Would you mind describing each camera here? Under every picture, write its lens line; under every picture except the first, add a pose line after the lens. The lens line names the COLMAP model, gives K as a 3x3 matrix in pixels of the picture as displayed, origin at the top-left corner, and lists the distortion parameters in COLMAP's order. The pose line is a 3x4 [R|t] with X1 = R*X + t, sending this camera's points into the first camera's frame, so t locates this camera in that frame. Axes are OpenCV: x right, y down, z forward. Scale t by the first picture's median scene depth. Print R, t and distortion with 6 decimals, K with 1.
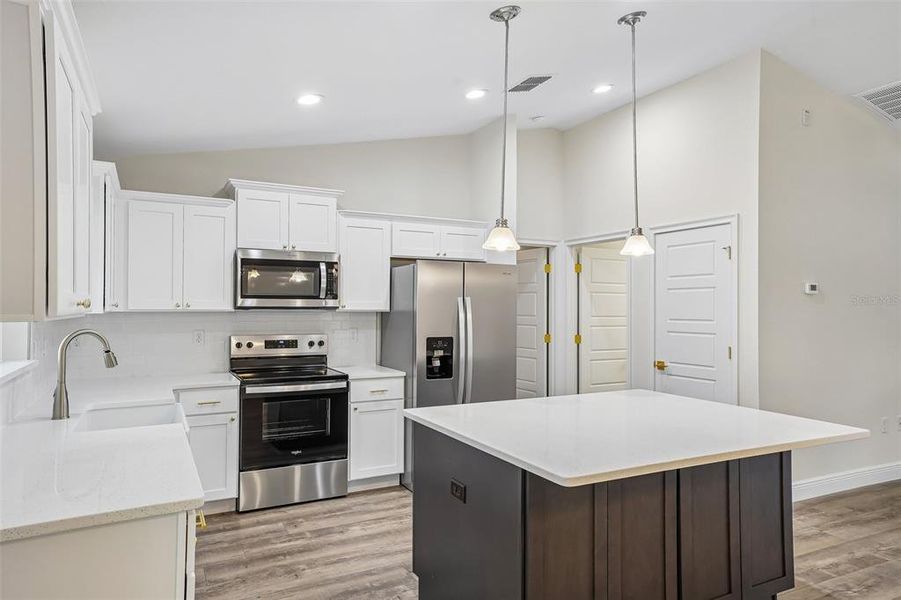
lens RADIAL K [[565.7, 0, 450.5], [0, 565.7, 300.0], [0, 0, 1]] dist [-0.004466, 0.050682]
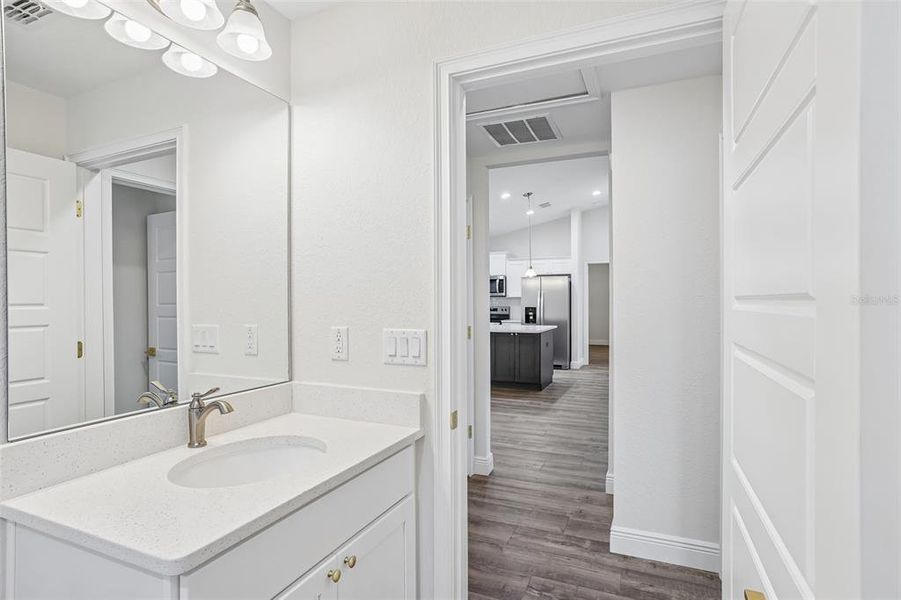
lens RADIAL K [[462.8, 0, 452.2], [0, 462.8, 303.0], [0, 0, 1]] dist [-0.010728, 0.001566]
pose [[0.621712, -0.000935, -0.783245, 1.445177], [0.016467, 0.999794, 0.011877, 0.017617], [0.783073, -0.020282, 0.621599, -0.586841]]
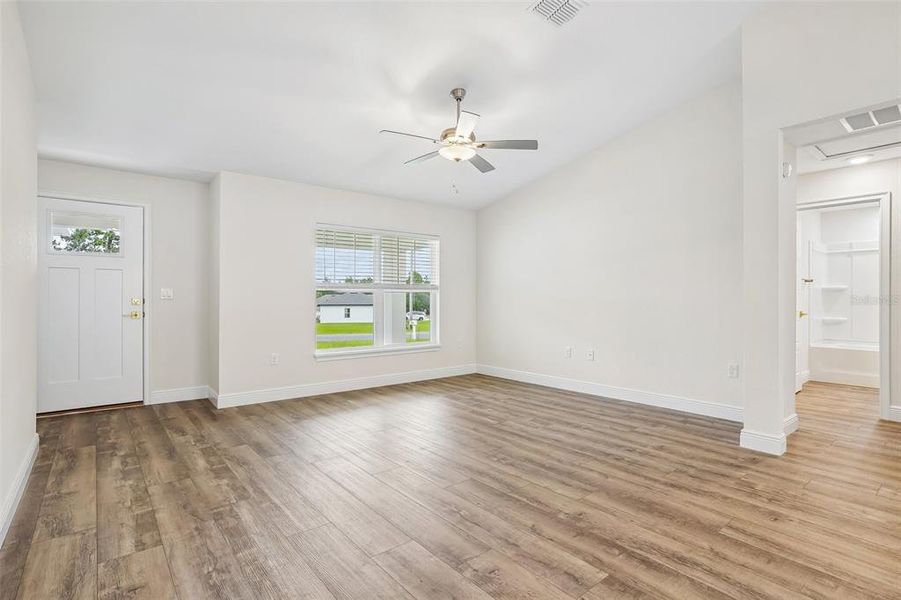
lens RADIAL K [[444.1, 0, 450.5], [0, 444.1, 300.0], [0, 0, 1]] dist [-0.056847, 0.034537]
pose [[-0.200938, -0.007080, 0.979578, 0.385647], [-0.015731, 0.999868, 0.004000, 0.085099], [-0.979478, -0.014606, -0.201023, 0.805332]]
